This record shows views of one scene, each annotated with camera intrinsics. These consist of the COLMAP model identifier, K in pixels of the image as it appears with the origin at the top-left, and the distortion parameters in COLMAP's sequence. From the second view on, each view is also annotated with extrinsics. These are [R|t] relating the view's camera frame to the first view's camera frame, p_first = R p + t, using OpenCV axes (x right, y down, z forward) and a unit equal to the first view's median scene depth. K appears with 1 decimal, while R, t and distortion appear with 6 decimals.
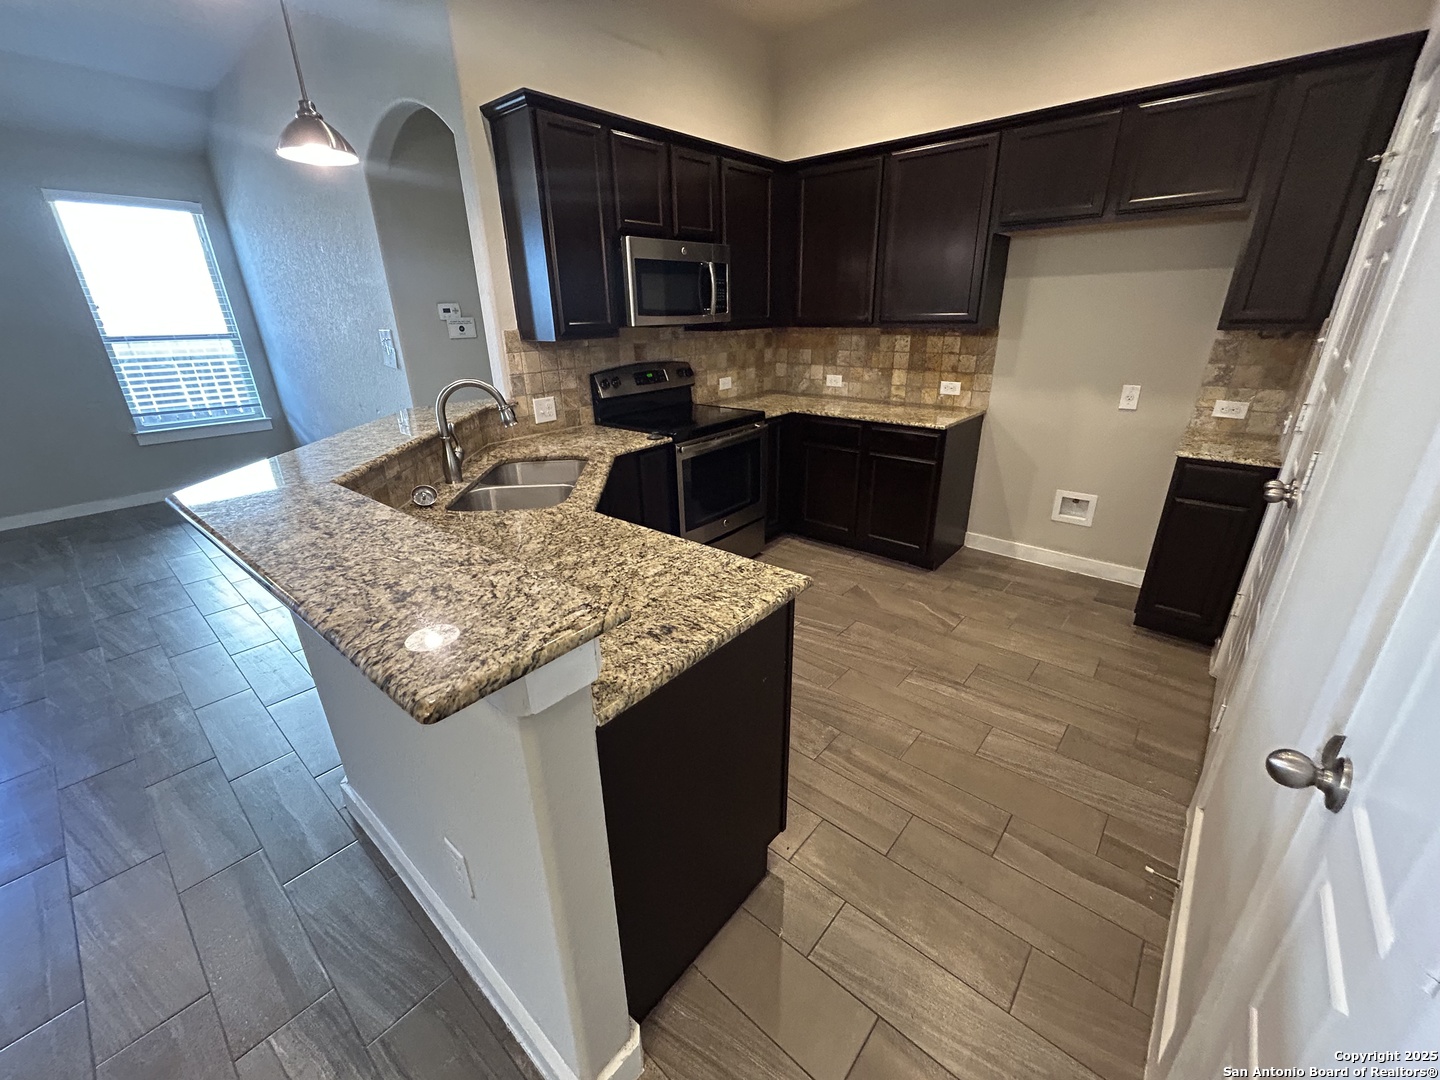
lens RADIAL K [[580.5, 0, 722.5], [0, 580.5, 538.0], [0, 0, 1]] dist [0.000282, 0.000359]
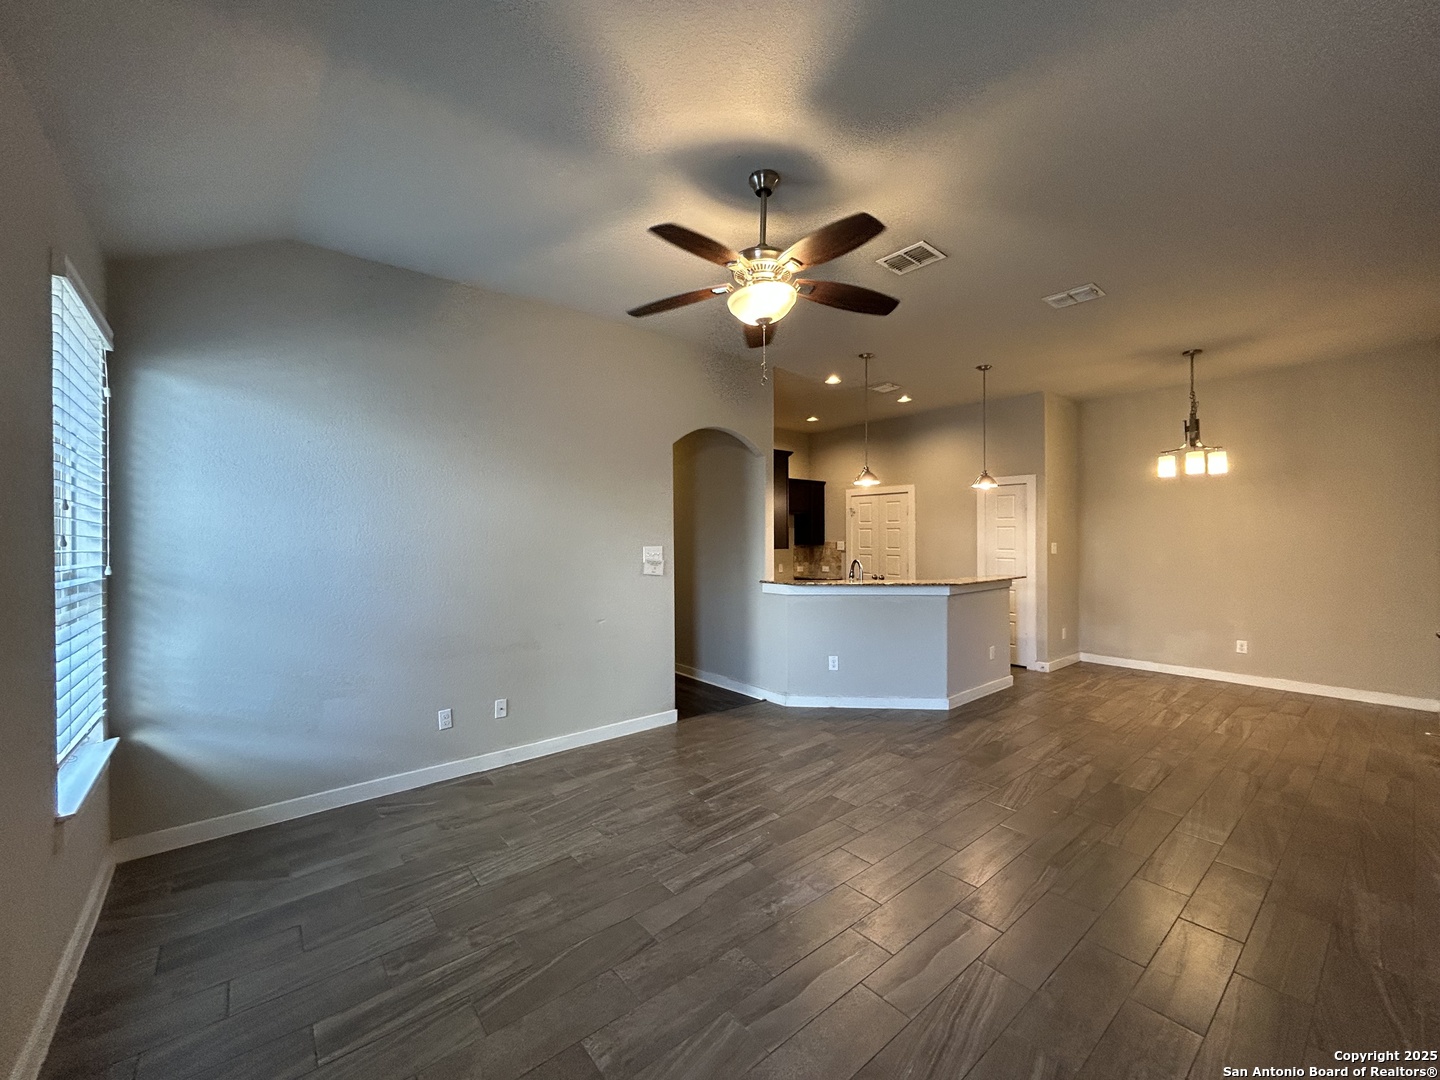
lens RADIAL K [[579.6, 0, 723.1], [0, 579.6, 538.2], [0, 0, 1]] dist [-0.005230, 0.002544]
pose [[0.167217, 0.016256, 0.985786, -1.863581], [0.363778, 0.928297, -0.077015, -0.231636], [-0.916354, 0.371485, 0.149314, 0.686647]]
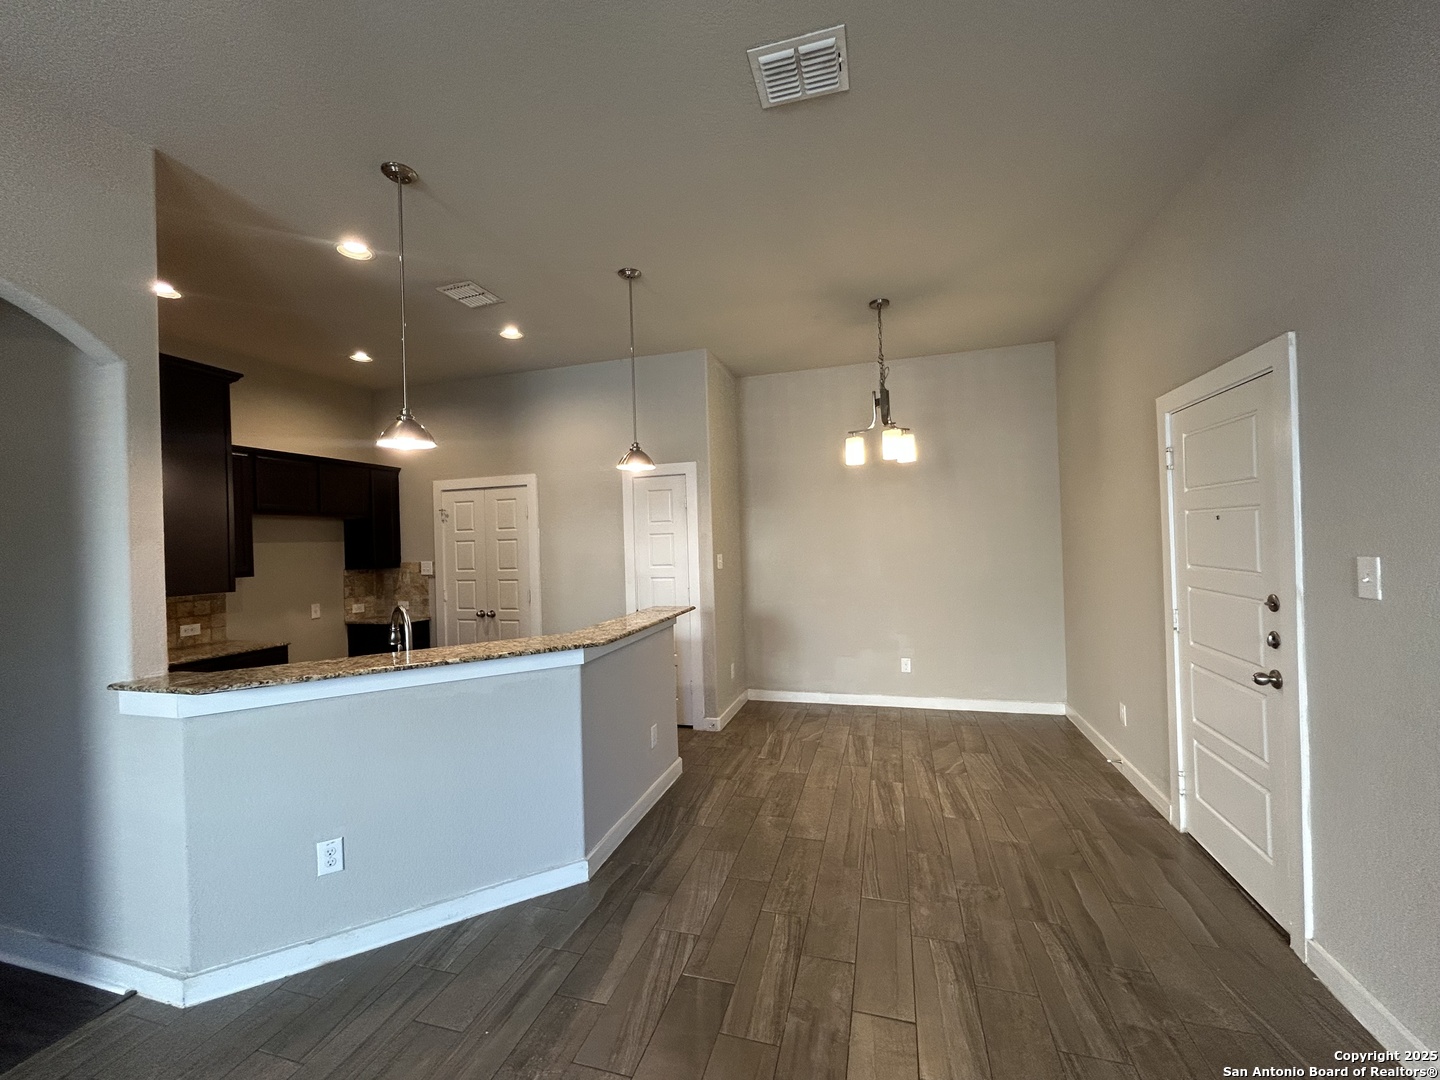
lens RADIAL K [[579.6, 0, 723.1], [0, 579.6, 538.2], [0, 0, 1]] dist [-0.005230, 0.002544]
pose [[-0.409511, 0.035387, 0.911619, -1.132579], [0.372302, 0.918737, 0.131580, -0.191425], [-0.832882, 0.393281, -0.389407, 0.519178]]
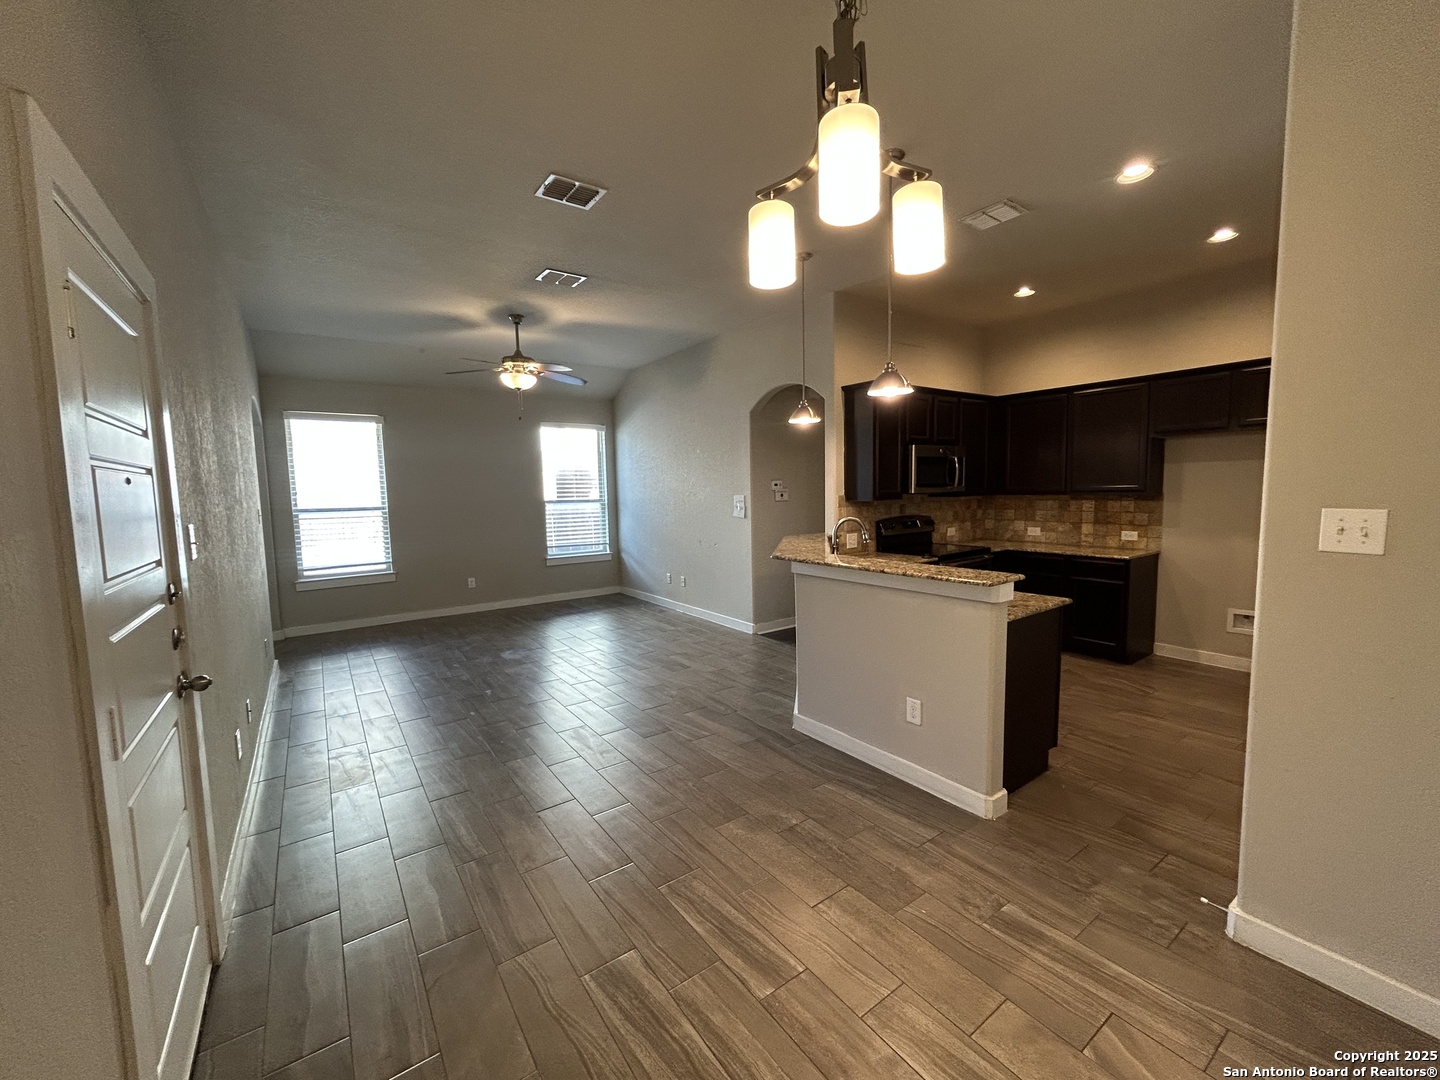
lens RADIAL K [[579.6, 0, 723.1], [0, 579.6, 538.2], [0, 0, 1]] dist [-0.005230, 0.002544]
pose [[0.970987, 0.019493, -0.238338, -0.237639], [-0.085141, 0.959542, -0.268385, 0.215473], [0.223464, 0.280891, 0.933362, -0.545321]]
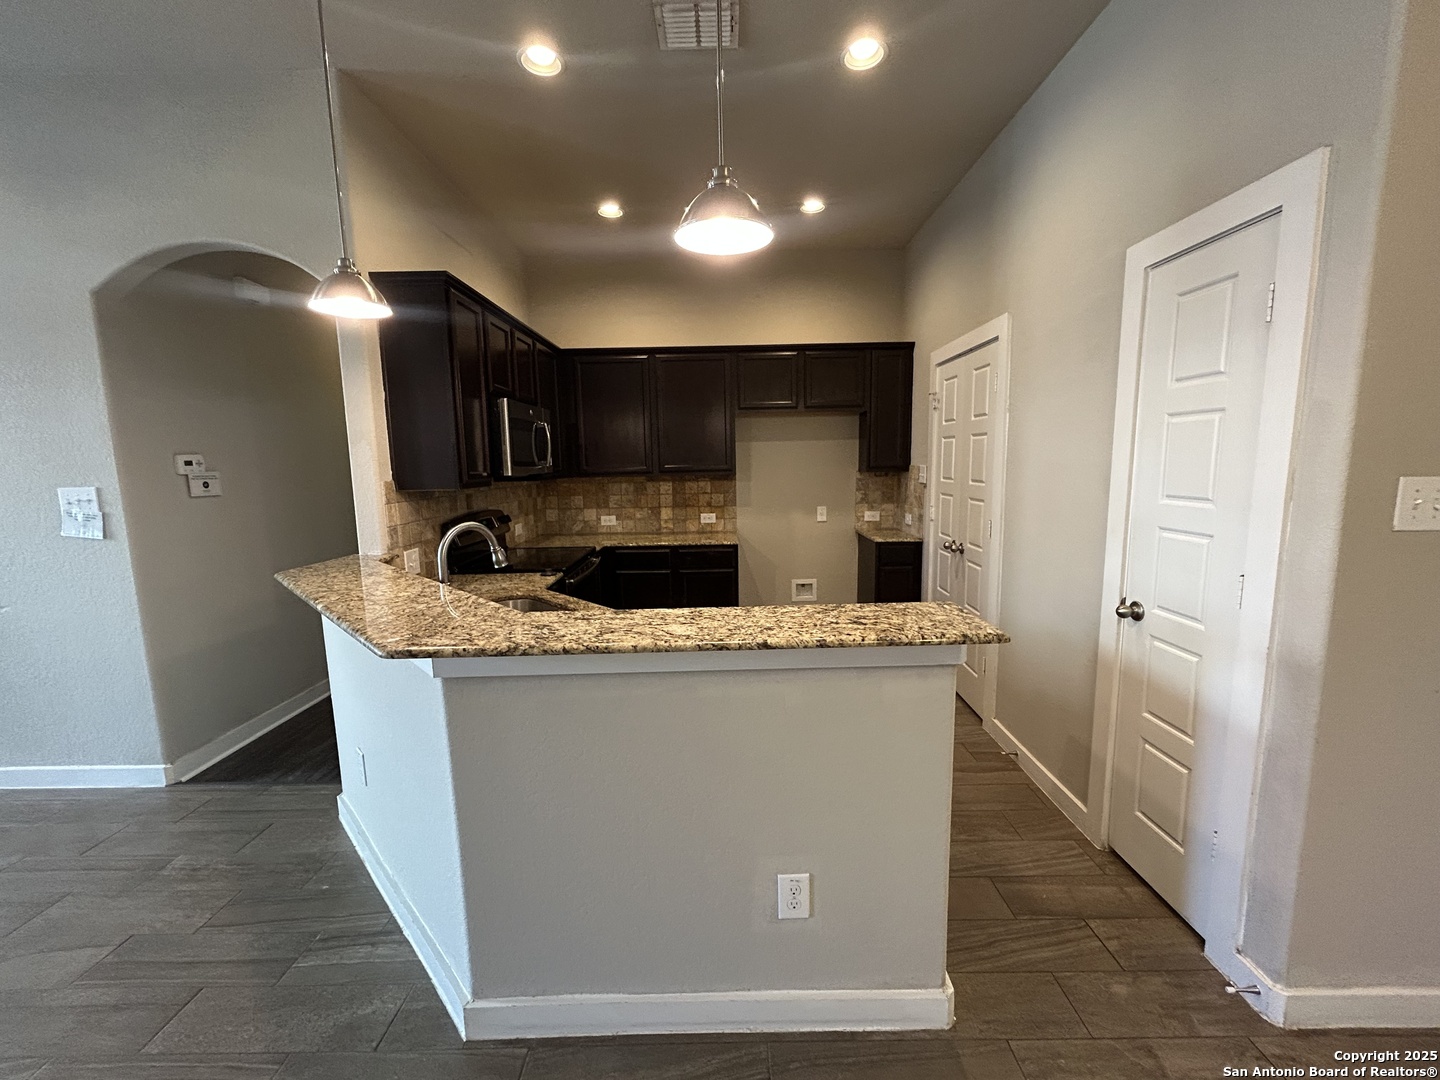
lens RADIAL K [[580.5, 0, 722.5], [0, 580.5, 538.0], [0, 0, 1]] dist [0.000282, 0.000359]
pose [[0.761456, -0.082533, 0.642941, -0.457985], [0.243578, 0.955603, -0.165808, 0.013576], [-0.600712, 0.282862, 0.747753, 0.001868]]
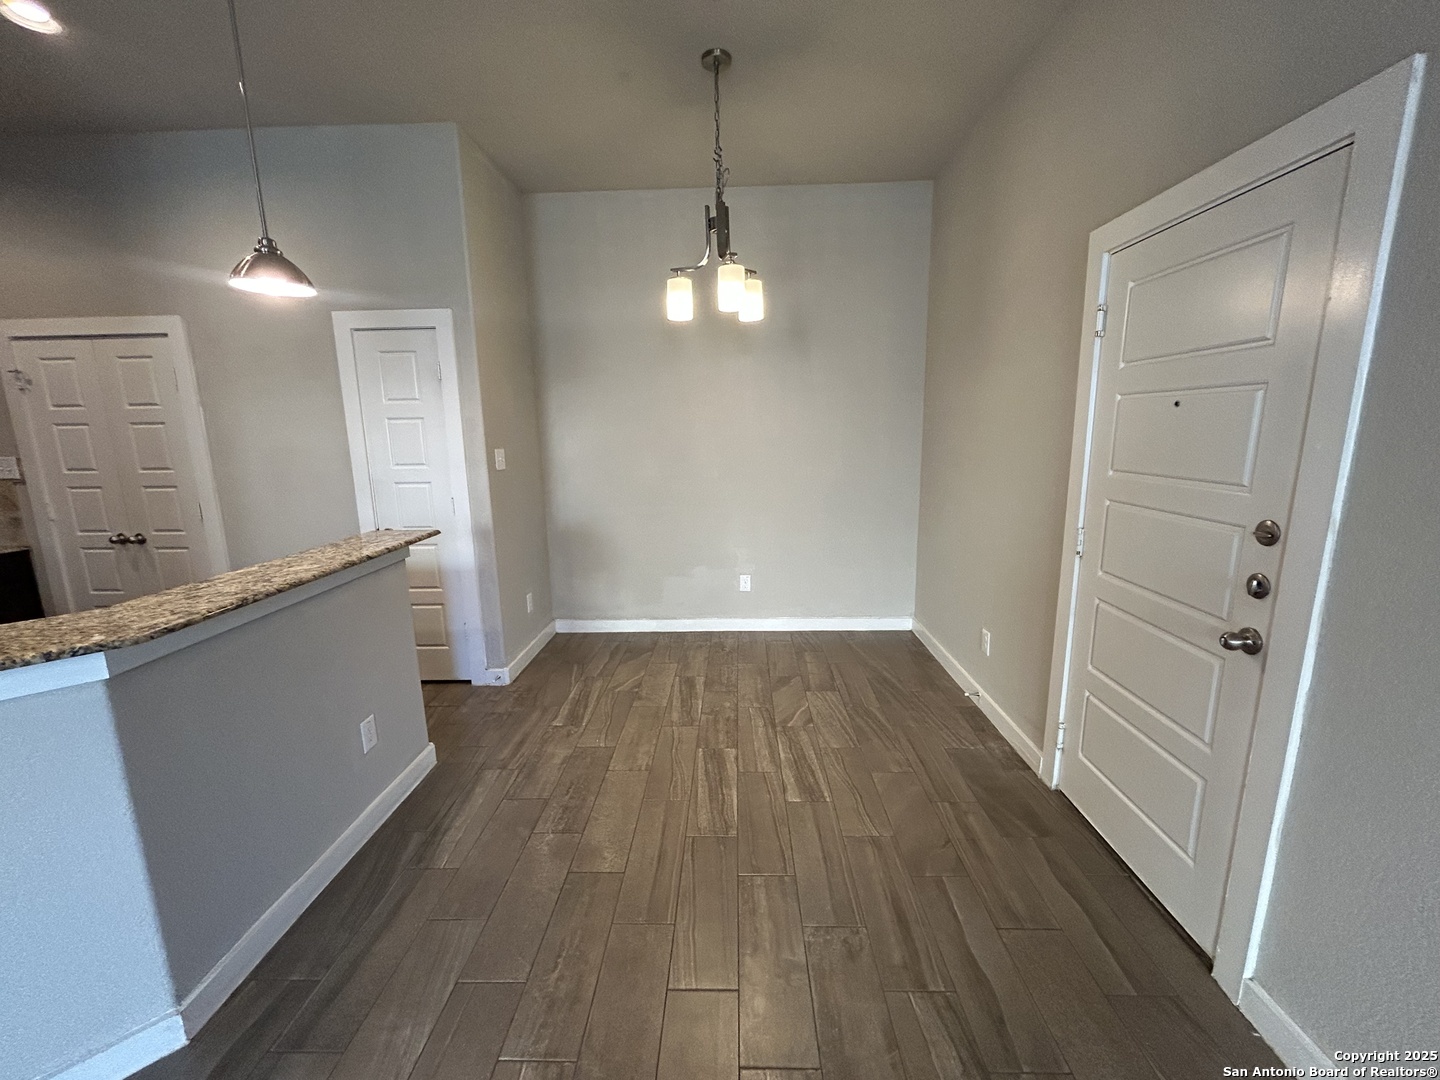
lens RADIAL K [[579.6, 0, 723.1], [0, 579.6, 538.2], [0, 0, 1]] dist [-0.005230, 0.002544]
pose [[-0.630135, -0.114803, 0.767952, -0.881939], [0.312606, 0.867812, 0.386237, -0.106310], [-0.710779, 0.483448, -0.510951, 0.307299]]
